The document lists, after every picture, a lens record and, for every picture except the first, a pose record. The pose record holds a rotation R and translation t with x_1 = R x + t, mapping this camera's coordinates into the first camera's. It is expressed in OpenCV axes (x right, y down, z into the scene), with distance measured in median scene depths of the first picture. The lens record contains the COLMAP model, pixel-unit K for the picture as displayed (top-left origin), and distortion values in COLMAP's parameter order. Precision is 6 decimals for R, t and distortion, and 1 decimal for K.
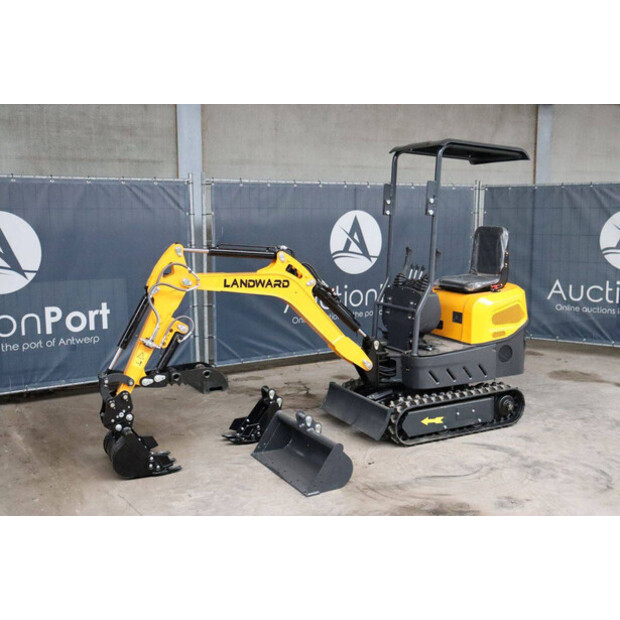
lens RADIAL K [[671.3, 0, 305.2], [0, 671.3, 310.8], [0, 0, 1]] dist [-0.029723, 0.000000]
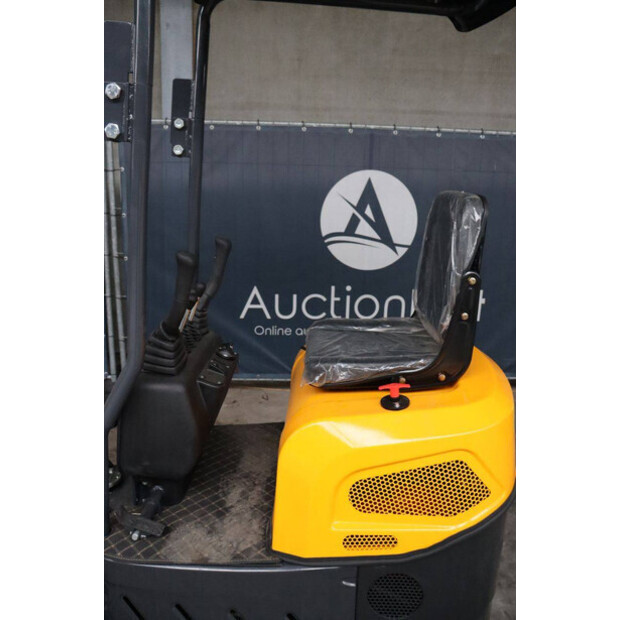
lens RADIAL K [[503.7, 0, 302.2], [0, 503.7, 302.3], [0, 0, 1]] dist [-0.143433, 0.089785]
pose [[0.884142, 0.128047, -0.449329, 0.305907], [-0.094489, 0.990844, 0.096439, -0.082710], [0.457564, -0.042809, 0.888146, 0.692153]]
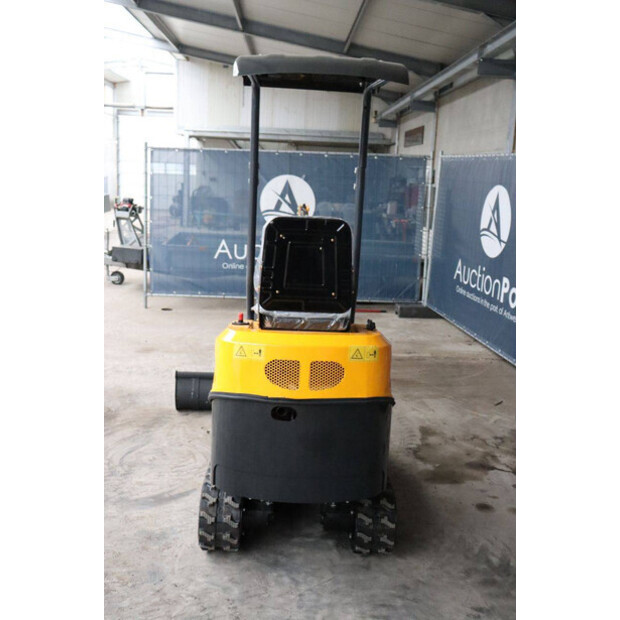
lens RADIAL K [[642.6, 0, 312.2], [0, 642.6, 311.3], [0, 0, 1]] dist [-0.028608, 0.000000]
pose [[-0.409913, 0.177542, -0.894679, 0.665194], [-0.175785, 0.947109, 0.268485, -0.175332], [0.895026, 0.267327, -0.357023, 1.110140]]
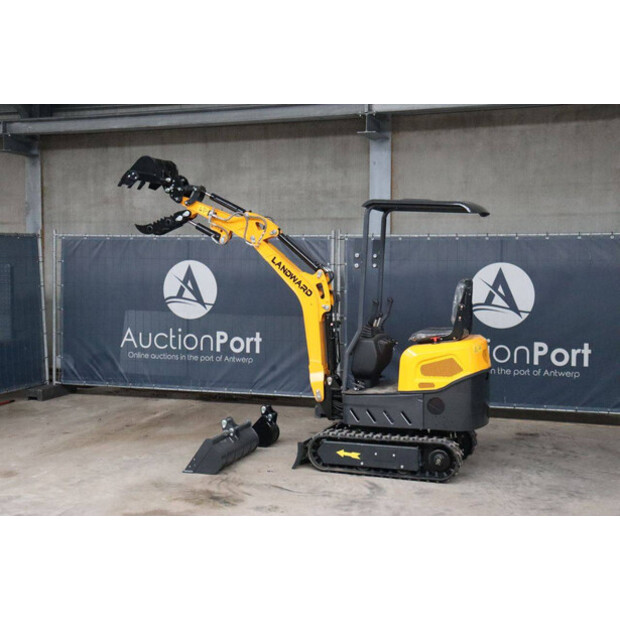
lens RADIAL K [[796.2, 0, 310.2], [0, 796.2, 305.5], [0, 0, 1]] dist [0.033530, 0.000000]
pose [[0.680845, 0.049296, -0.730766, 0.913901], [-0.114104, 0.992689, -0.039344, -0.015335], [0.723485, 0.110170, 0.681493, 0.035559]]
